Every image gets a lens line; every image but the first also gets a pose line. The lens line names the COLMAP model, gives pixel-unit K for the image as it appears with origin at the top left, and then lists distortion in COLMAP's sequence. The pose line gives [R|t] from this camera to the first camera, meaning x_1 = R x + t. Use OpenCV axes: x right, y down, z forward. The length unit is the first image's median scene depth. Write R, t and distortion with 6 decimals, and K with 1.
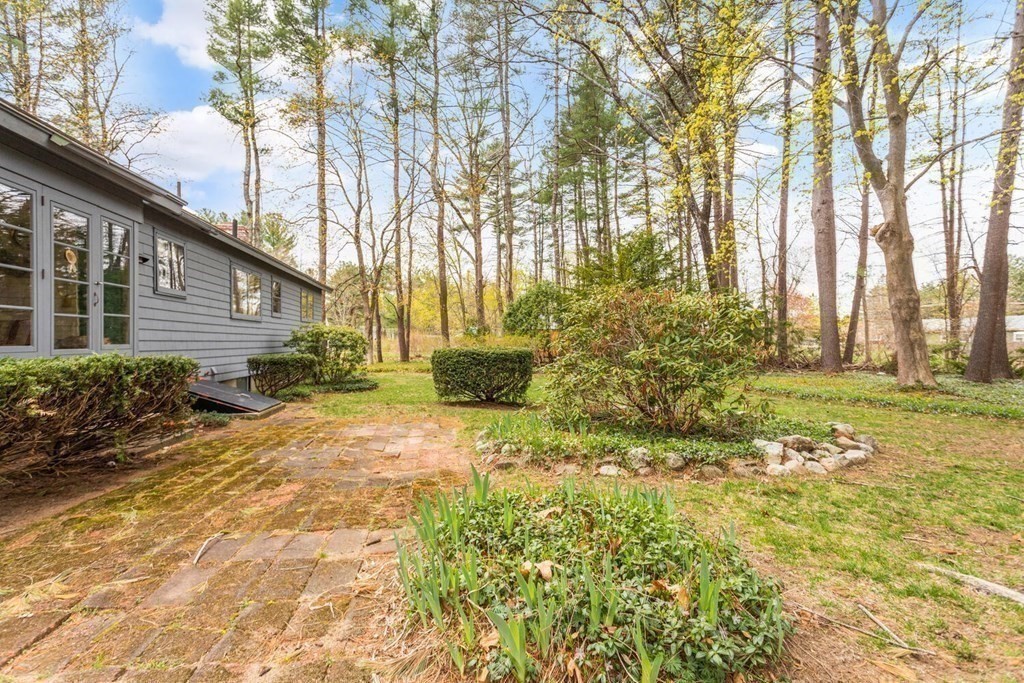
lens RADIAL K [[493.6, 0, 507.0], [0, 493.6, 343.8], [0, 0, 1]] dist [0.012537, 0.013720]
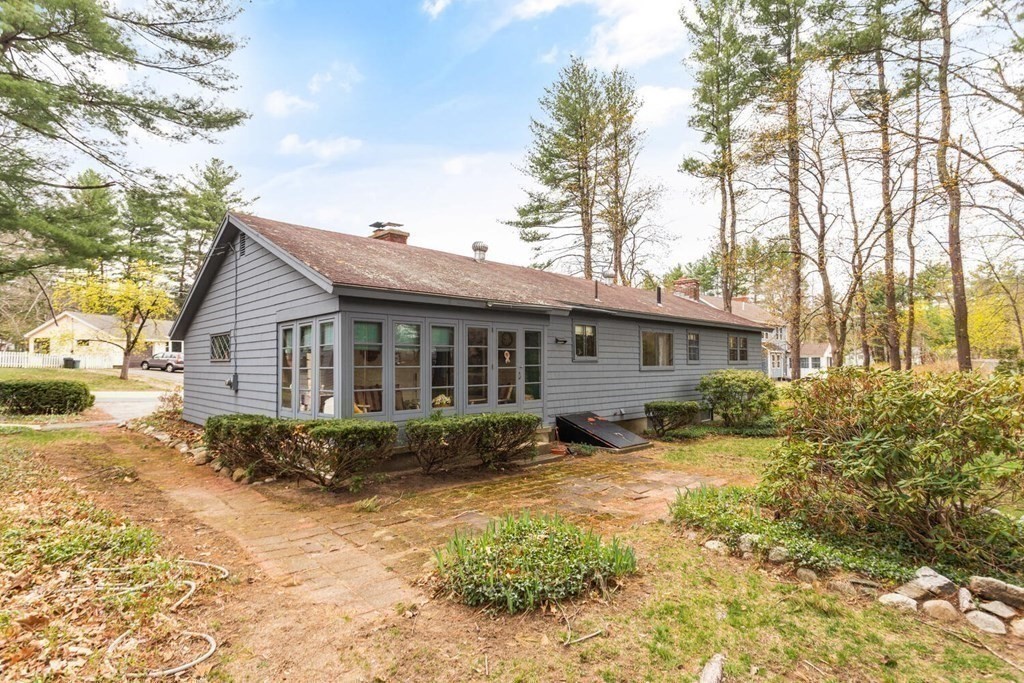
lens RADIAL K [[493.6, 0, 507.0], [0, 493.6, 343.8], [0, 0, 1]] dist [0.012537, 0.013720]
pose [[0.584174, -0.041319, -0.810576, 0.724062], [-0.001282, 0.998655, -0.051831, -0.132943], [0.811628, 0.031318, 0.583335, -0.099563]]
